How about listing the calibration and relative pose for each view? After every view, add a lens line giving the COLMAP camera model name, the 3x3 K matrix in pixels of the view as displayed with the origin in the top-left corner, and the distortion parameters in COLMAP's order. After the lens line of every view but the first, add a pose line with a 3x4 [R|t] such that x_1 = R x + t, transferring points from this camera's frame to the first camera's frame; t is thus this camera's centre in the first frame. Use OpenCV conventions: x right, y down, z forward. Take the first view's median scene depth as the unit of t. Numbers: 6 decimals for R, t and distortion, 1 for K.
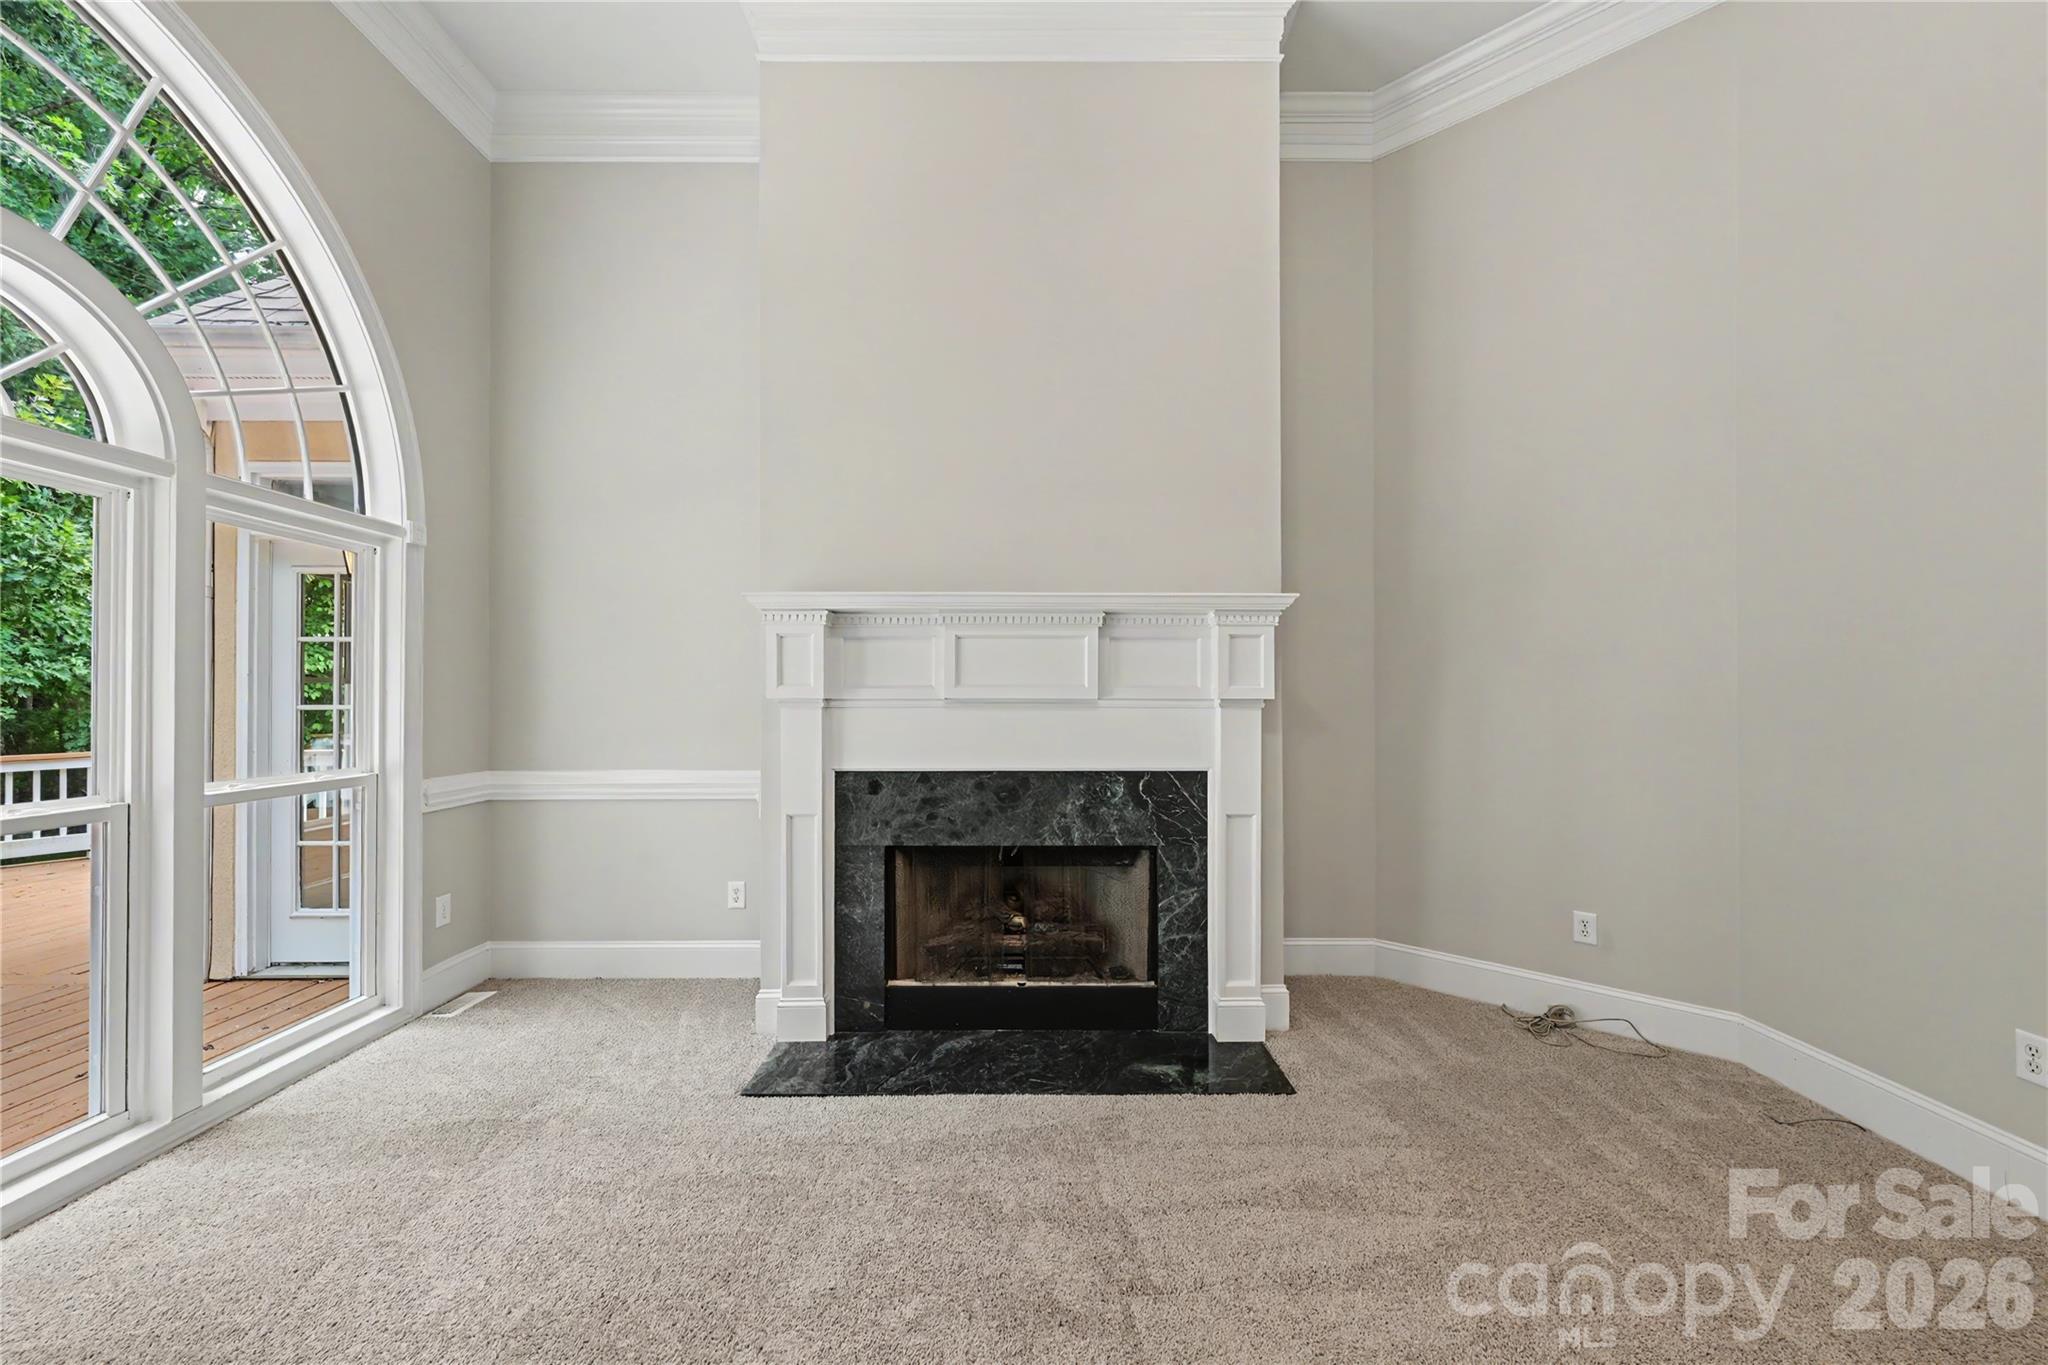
lens RADIAL K [[813.1, 0, 1014.4], [0, 813.1, 694.4], [0, 0, 1]] dist [-0.002678, -0.000181]
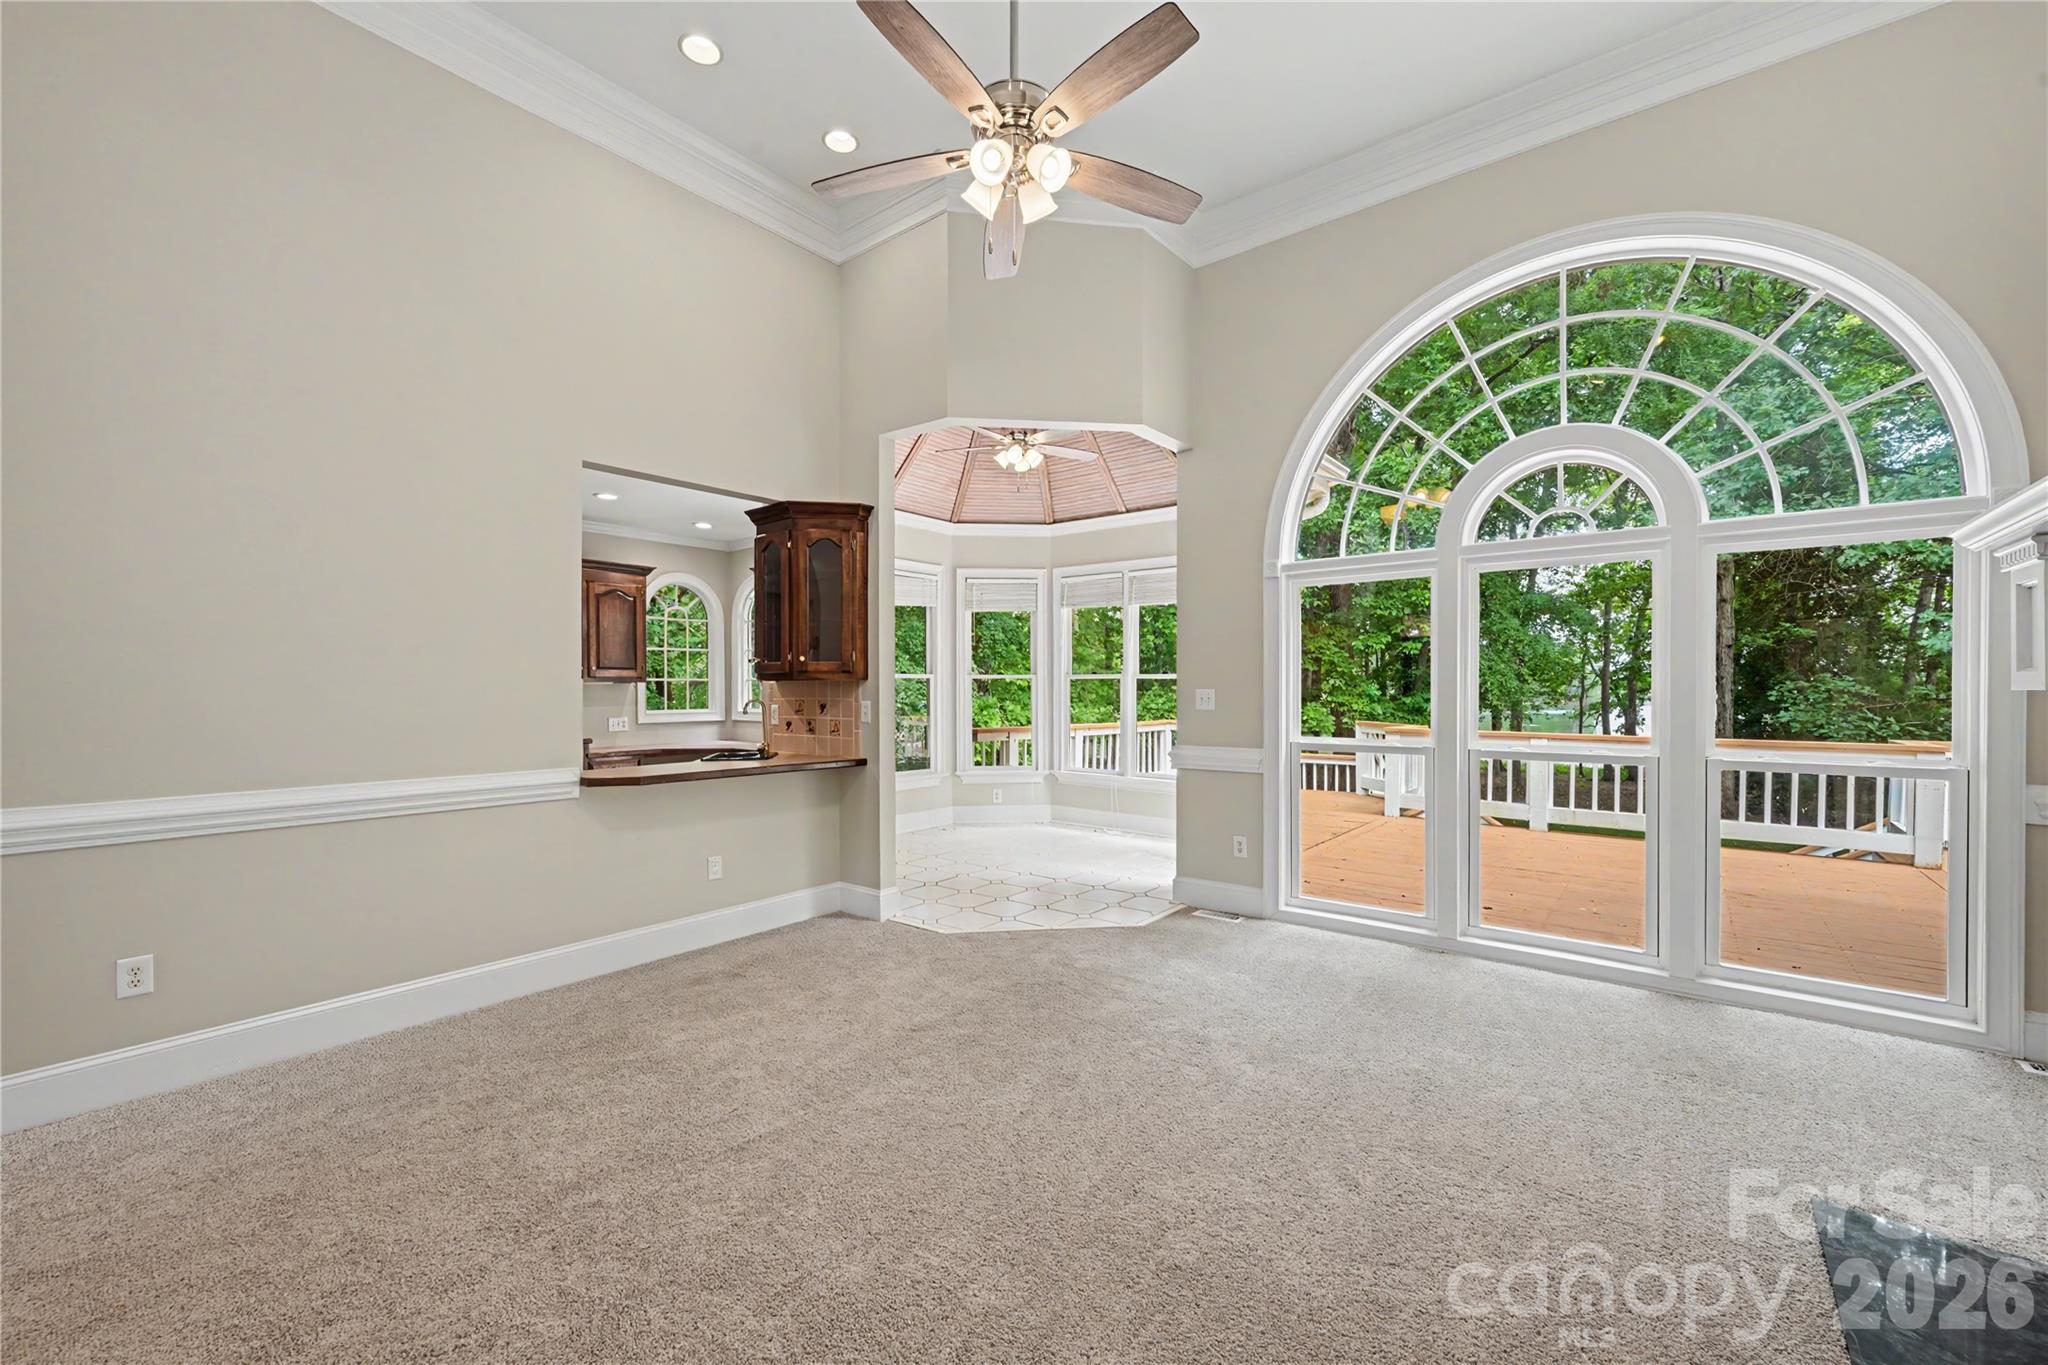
lens RADIAL K [[813.1, 0, 1036.7], [0, 813.1, 683.7], [0, 0, 1]] dist [-0.002678, -0.000181]
pose [[-0.619947, -0.001564, -0.784642, 0.625288], [0.005646, 0.999963, -0.006454, -0.001808], [0.784623, -0.008431, -0.619916, 0.762567]]
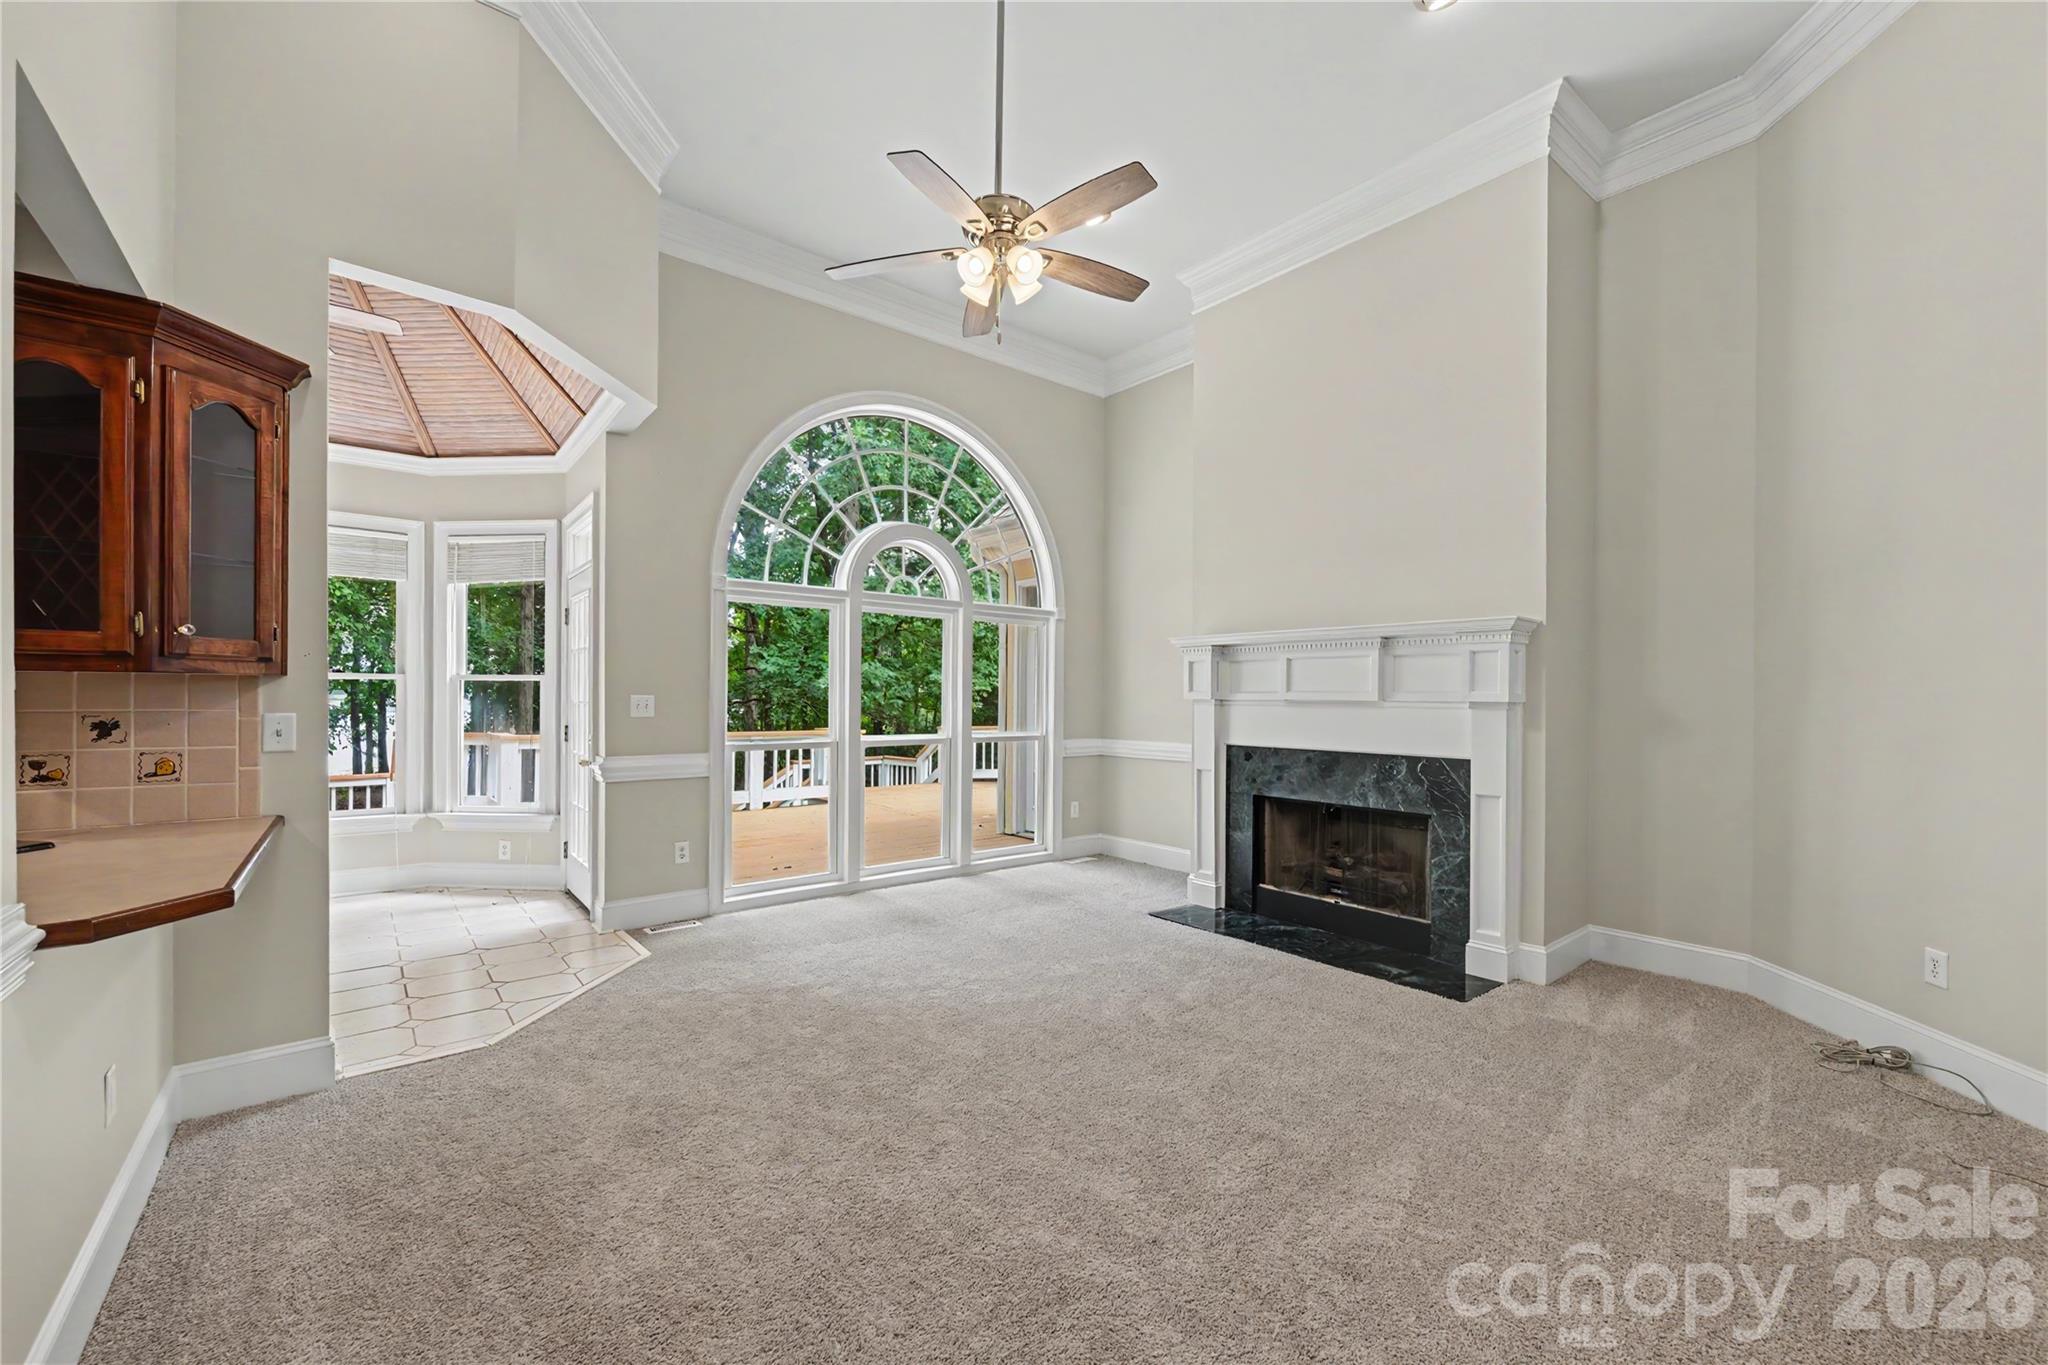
lens RADIAL K [[813.1, 0, 1017.6], [0, 813.1, 698.7], [0, 0, 1]] dist [-0.002678, -0.000181]
pose [[0.624969, 0.005750, -0.780628, 0.773946], [-0.003391, 0.999983, 0.004651, -0.002557], [0.780642, -0.000259, 0.624978, -0.322802]]
